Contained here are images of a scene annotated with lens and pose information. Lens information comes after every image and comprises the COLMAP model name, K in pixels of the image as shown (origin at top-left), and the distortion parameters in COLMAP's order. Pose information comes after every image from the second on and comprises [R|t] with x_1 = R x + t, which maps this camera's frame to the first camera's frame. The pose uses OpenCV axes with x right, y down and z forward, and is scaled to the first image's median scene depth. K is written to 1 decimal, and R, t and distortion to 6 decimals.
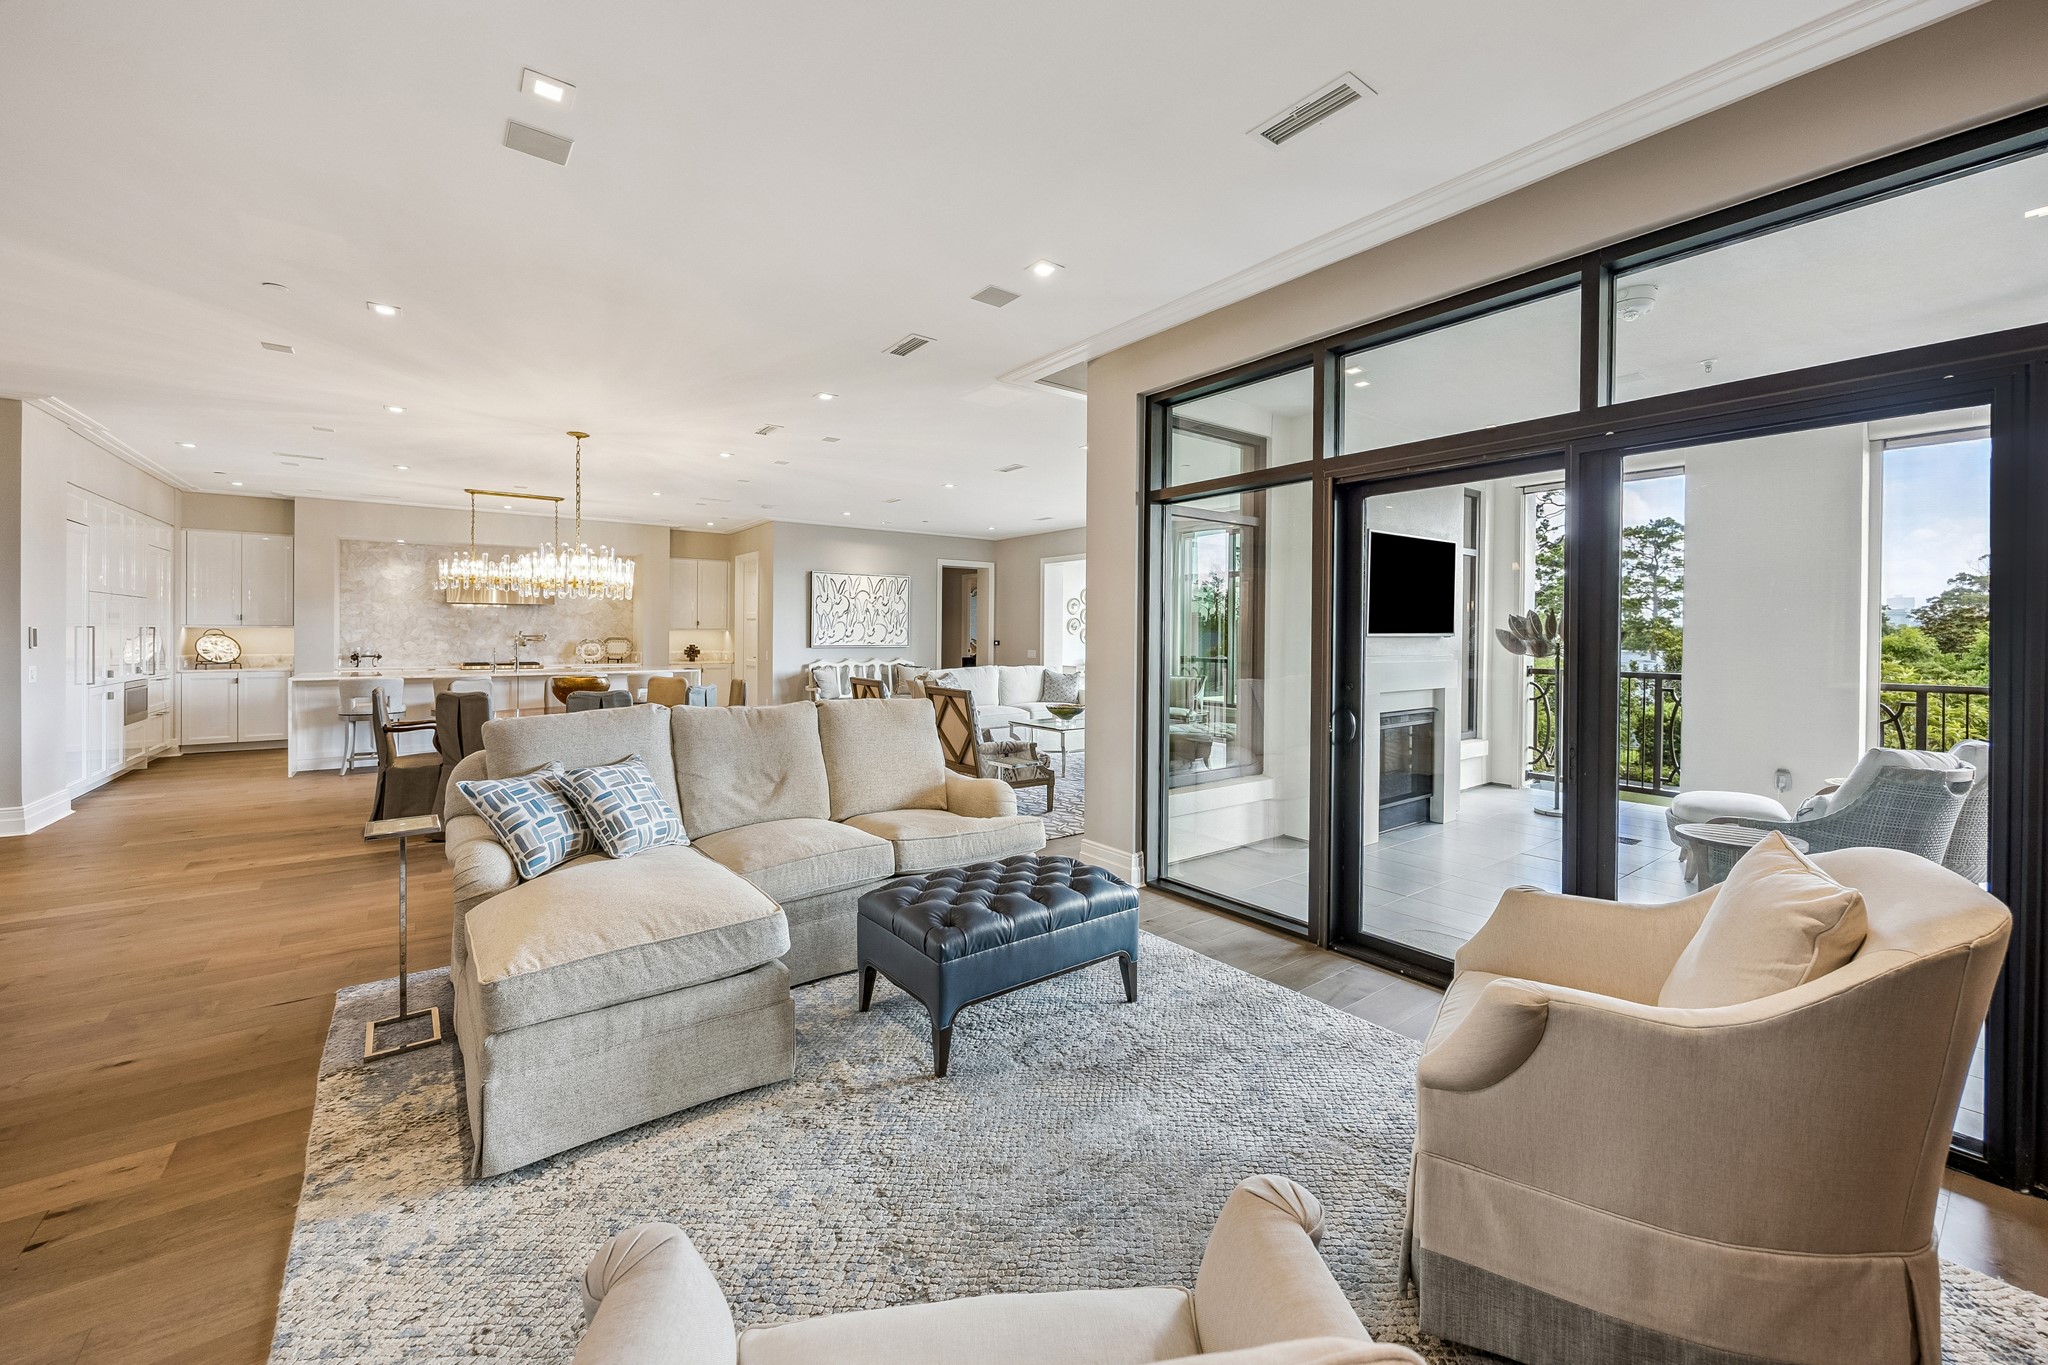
lens RADIAL K [[812.6, 0, 965.2], [0, 812.6, 645.4], [0, 0, 1]] dist [-0.002907, -0.001494]
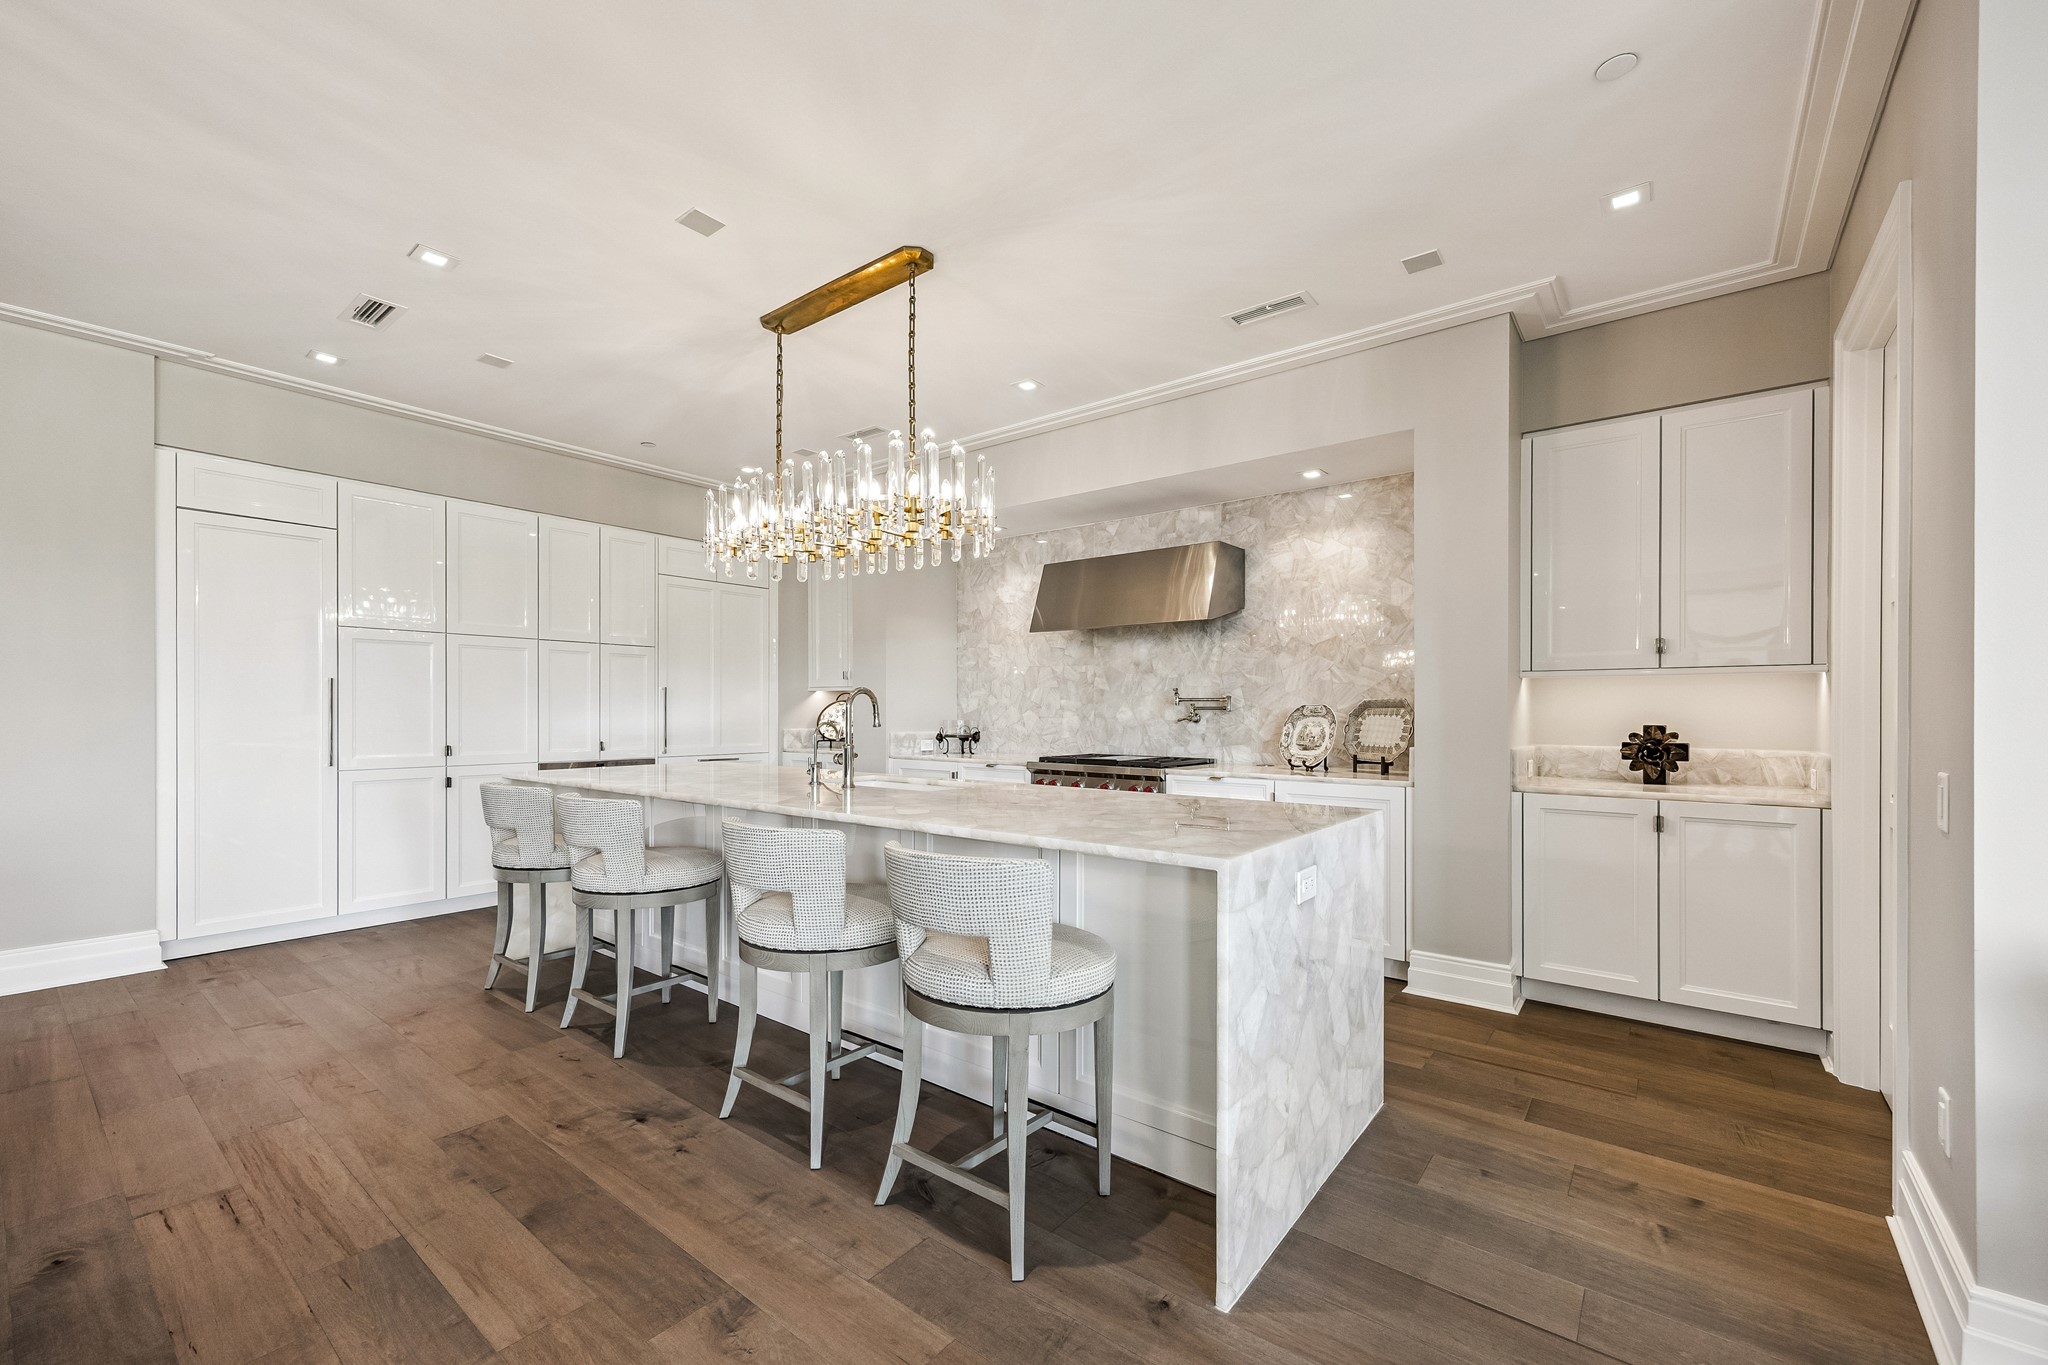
lens RADIAL K [[812.6, 0, 990.5], [0, 812.6, 723.5], [0, 0, 1]] dist [-0.002907, -0.001494]
pose [[0.287352, 0.007797, -0.957793, -0.154993], [-0.017631, 0.999841, 0.002850, 0.002328], [0.957663, 0.016068, 0.287444, 0.825563]]
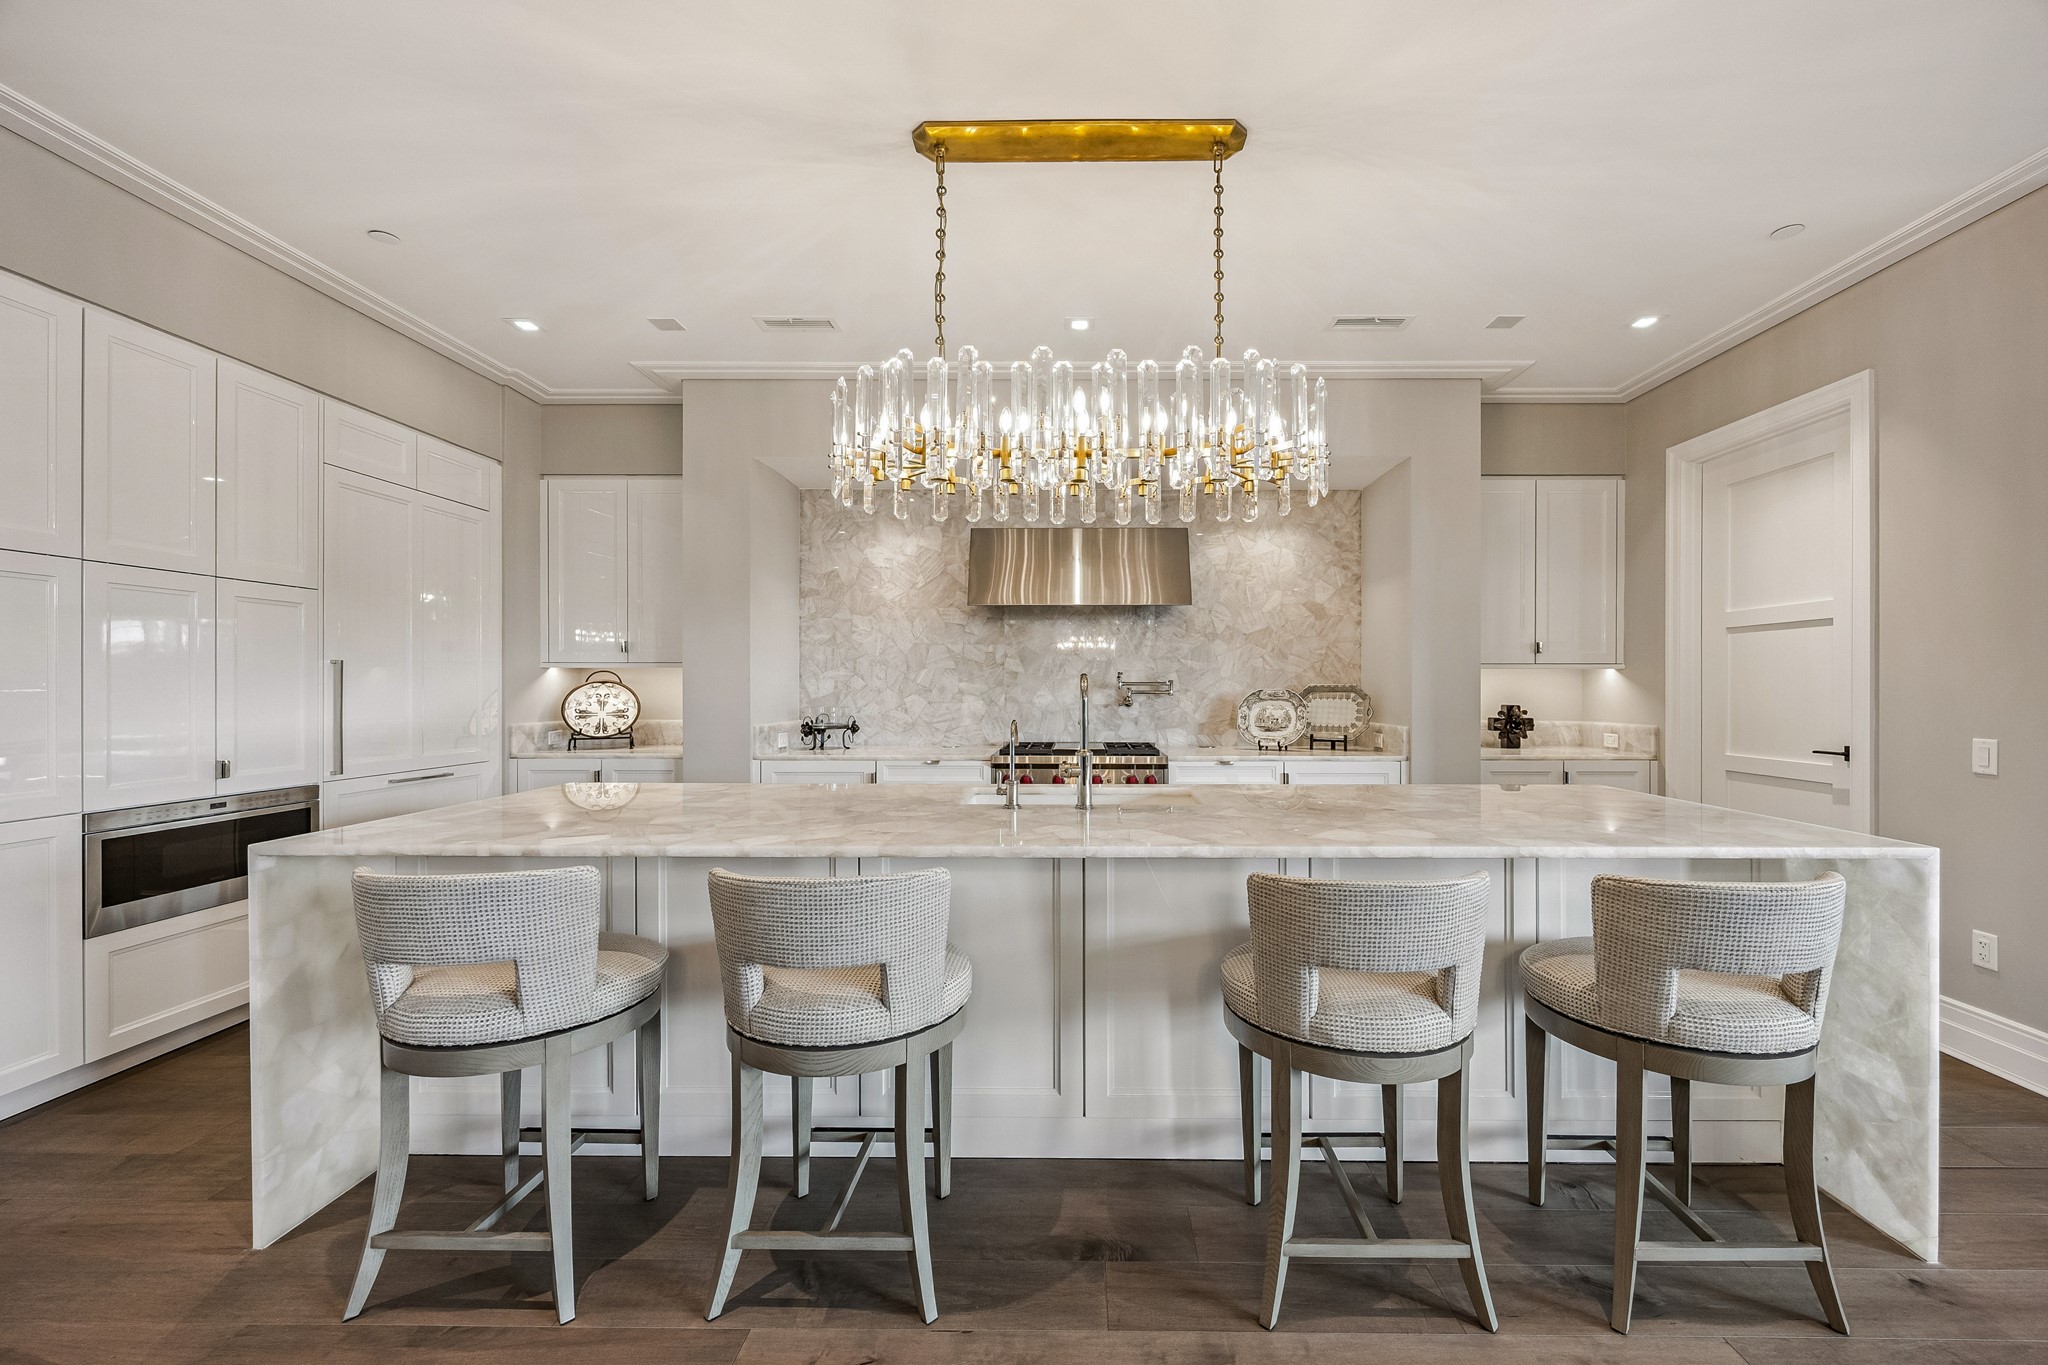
lens RADIAL K [[812.6, 0, 1005.4], [0, 812.6, 688.2], [0, 0, 1]] dist [-0.002907, -0.001494]
pose [[0.816265, -0.005528, -0.577652, -0.368606], [-0.003487, 0.999889, -0.014496, -0.002810], [0.577668, 0.013847, 0.816155, 0.648052]]
